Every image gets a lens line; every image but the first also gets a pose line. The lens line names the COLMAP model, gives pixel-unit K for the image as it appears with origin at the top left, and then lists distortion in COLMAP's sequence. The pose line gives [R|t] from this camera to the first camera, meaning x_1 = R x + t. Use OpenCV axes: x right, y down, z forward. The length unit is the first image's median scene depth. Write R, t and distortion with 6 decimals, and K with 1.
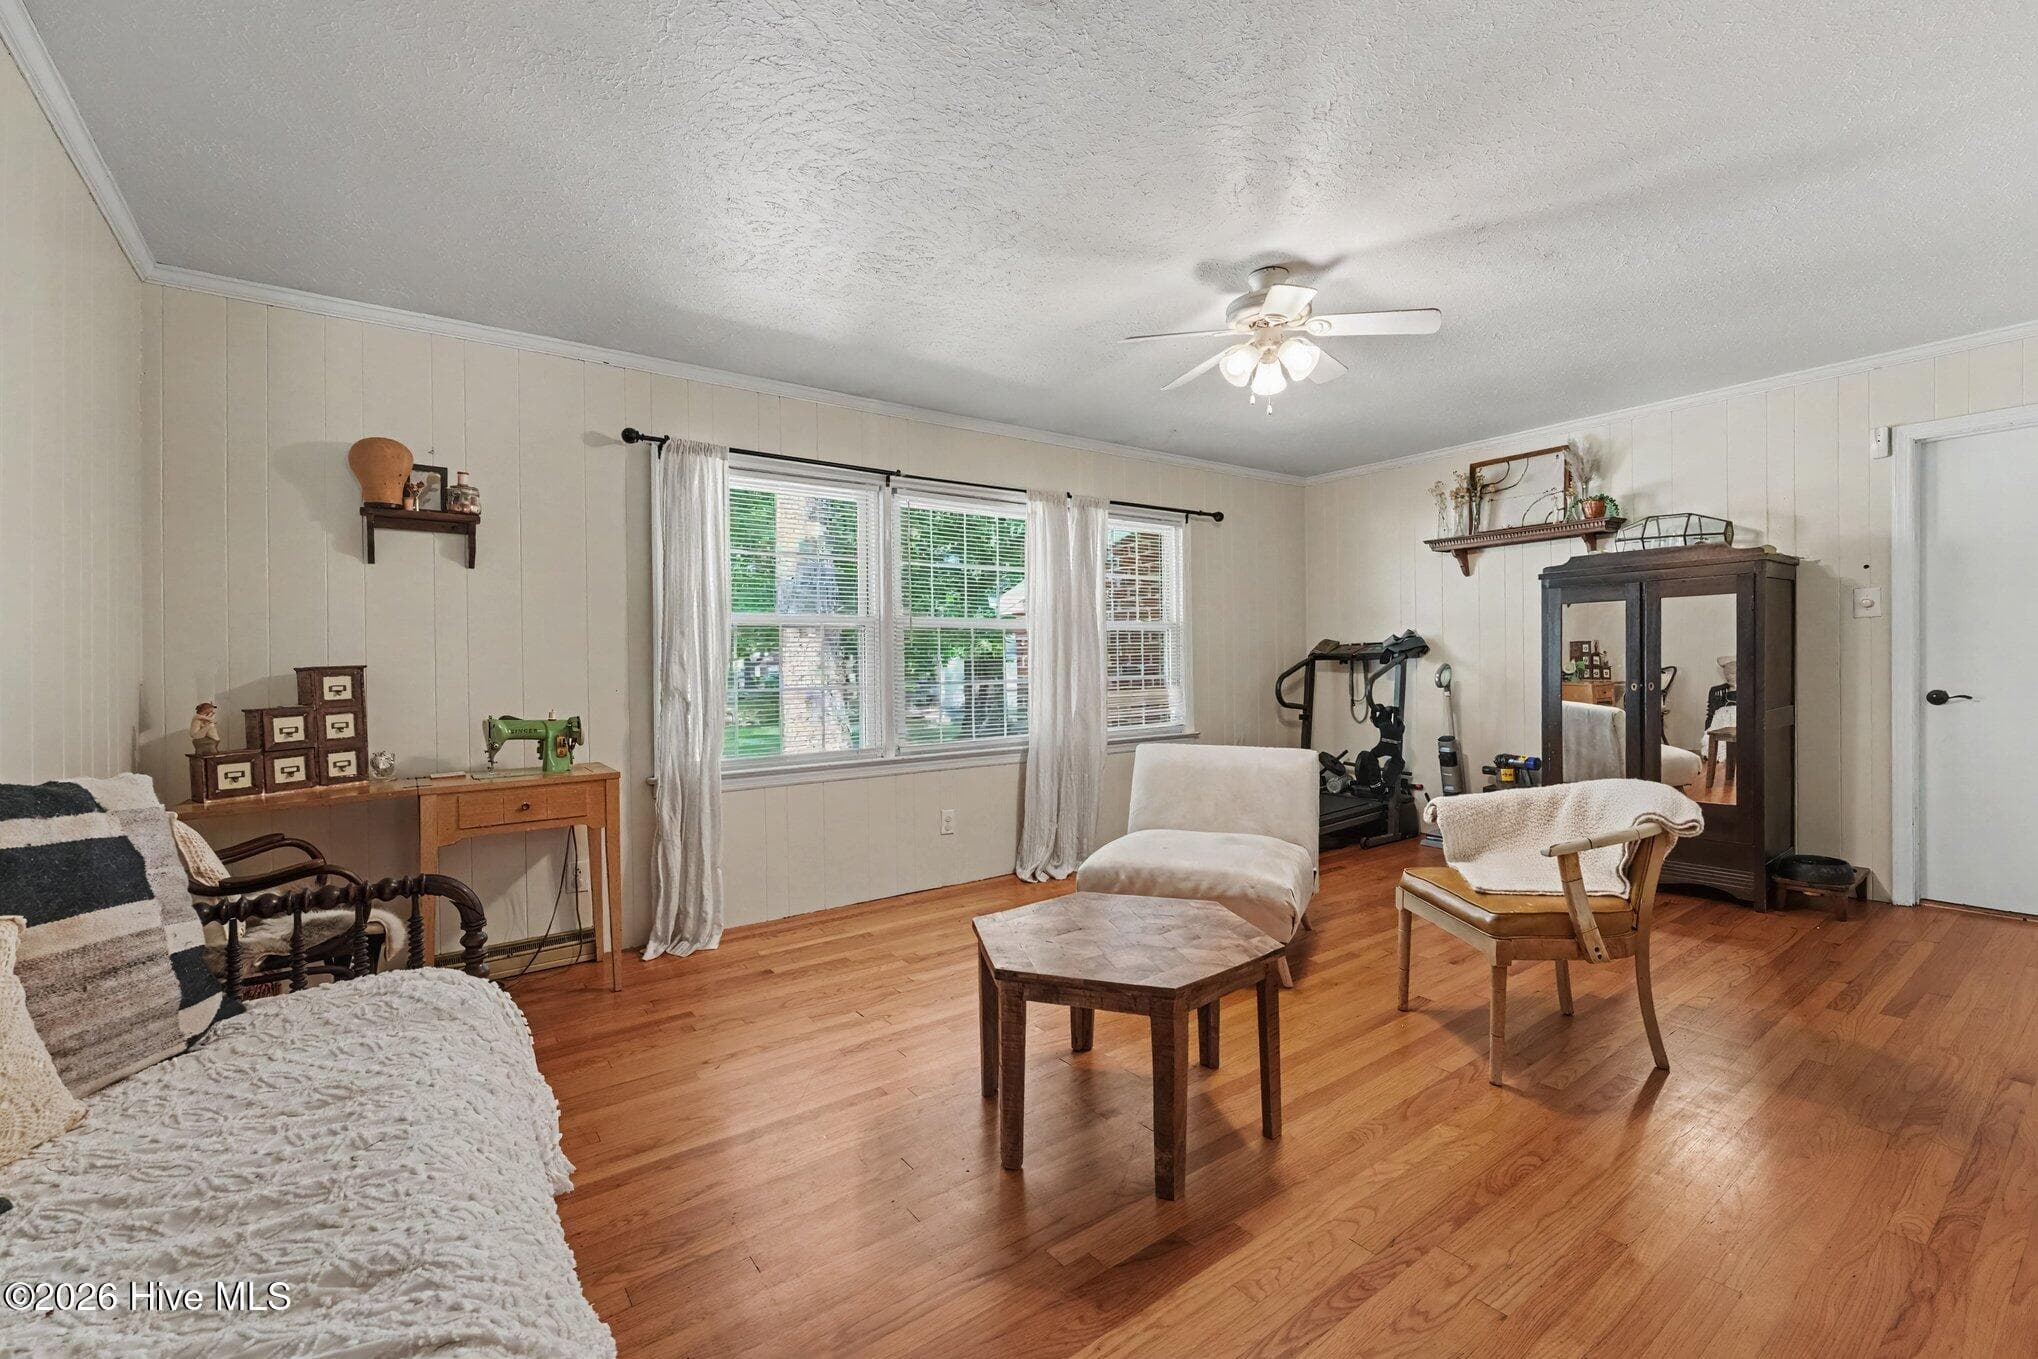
lens RADIAL K [[846.0, 0, 1019.1], [0, 846.0, 665.0], [0, 0, 1]] dist [-0.001040, -0.000067]
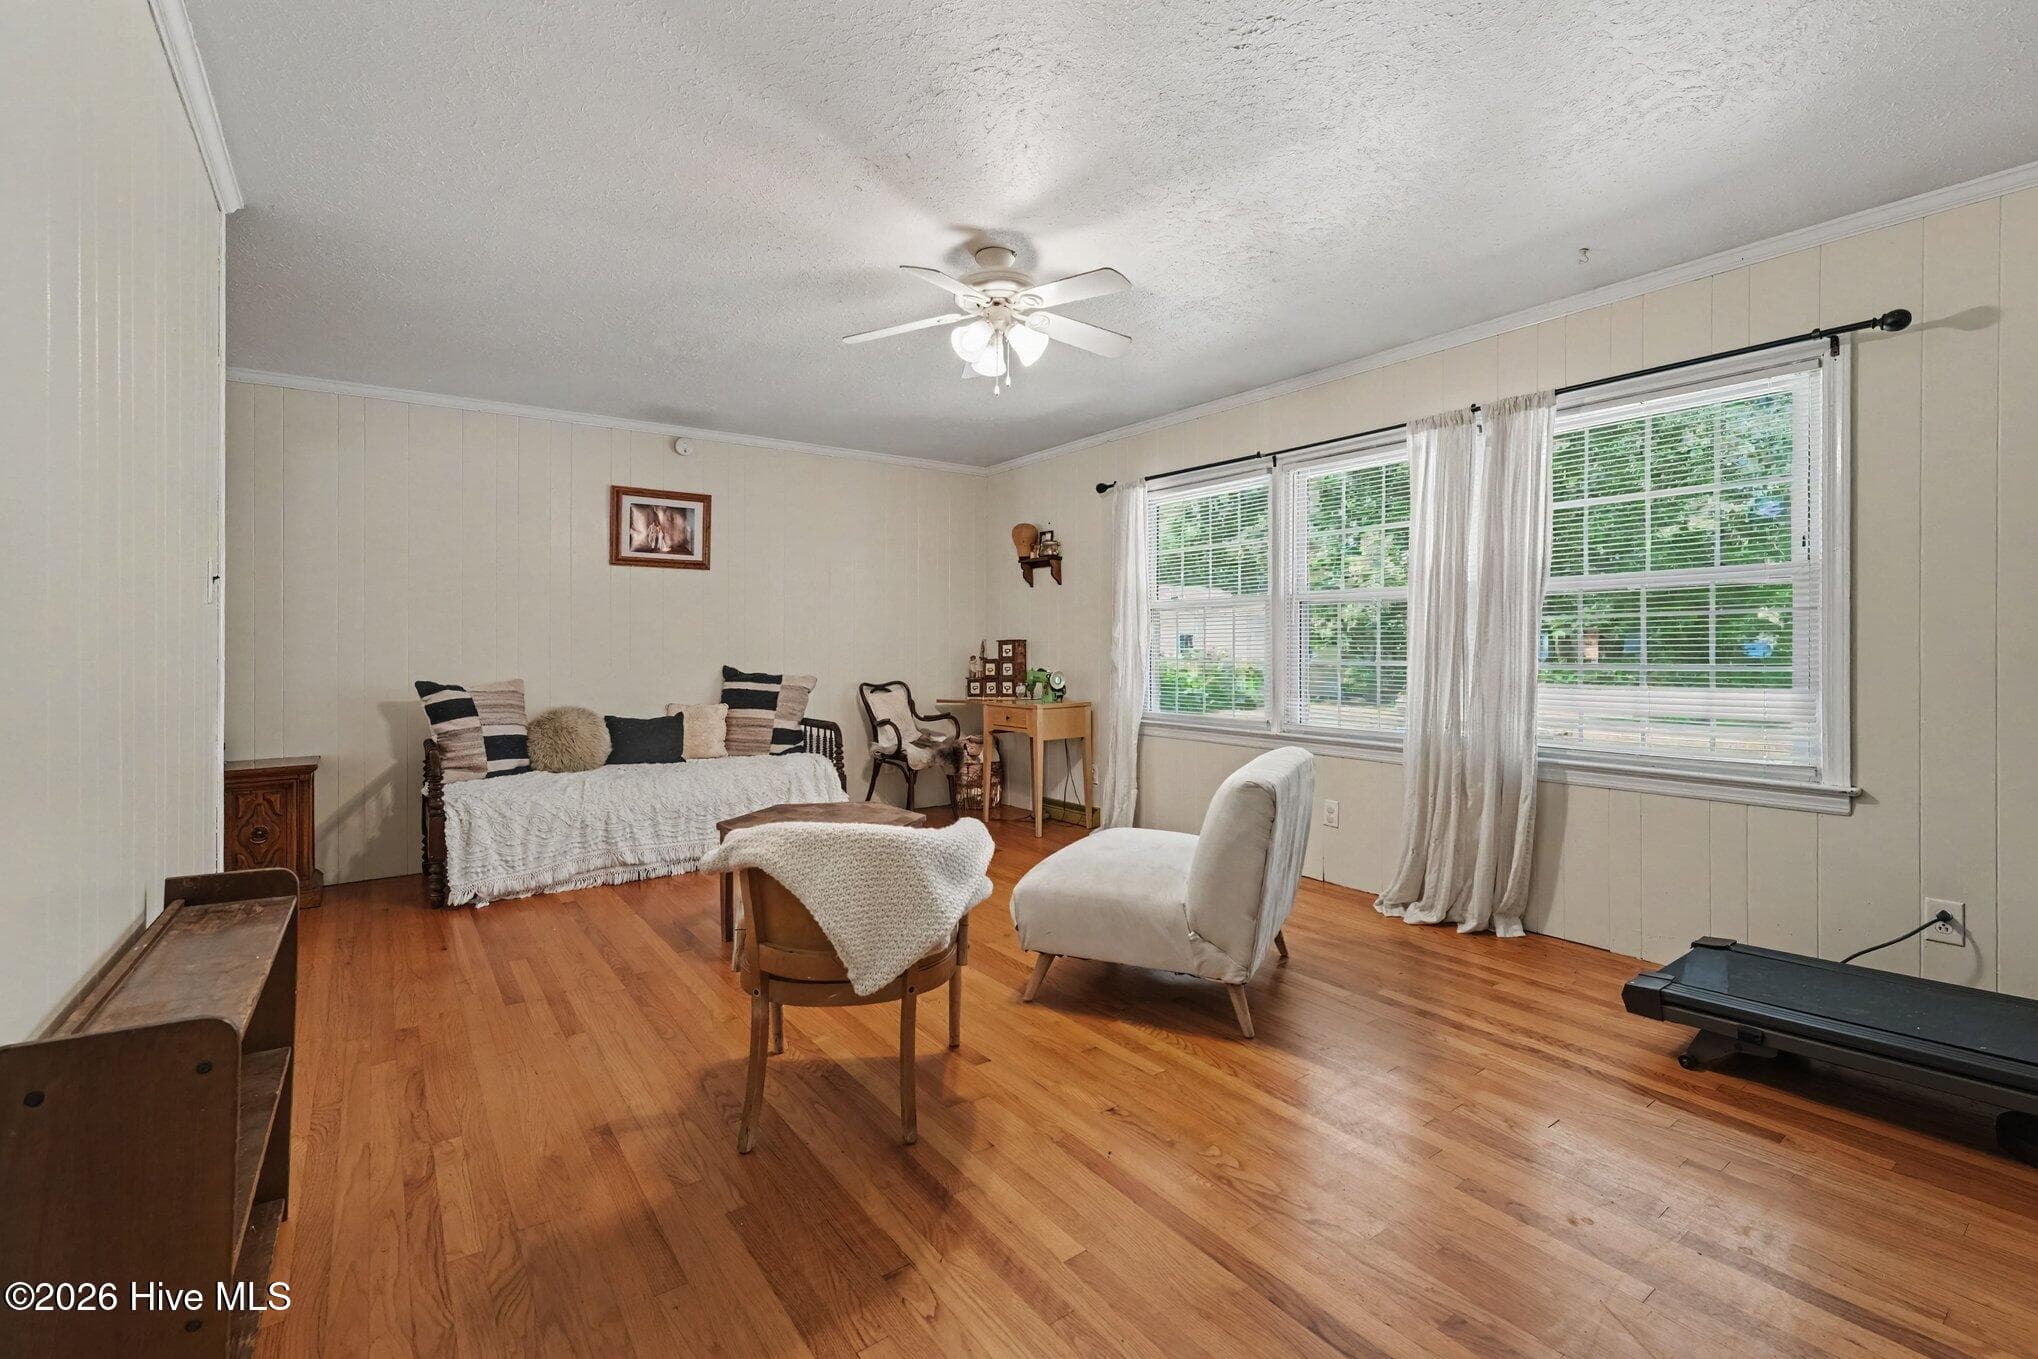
lens RADIAL K [[831.9, 0, 1021.3], [0, 831.9, 650.3], [0, 0, 1]] dist [0.000655, 0.000083]
pose [[0.038518, 0.027425, -0.998881, 1.109243], [0.008303, 0.999580, 0.027765, -0.027333], [0.999223, -0.009363, 0.038274, 0.864291]]
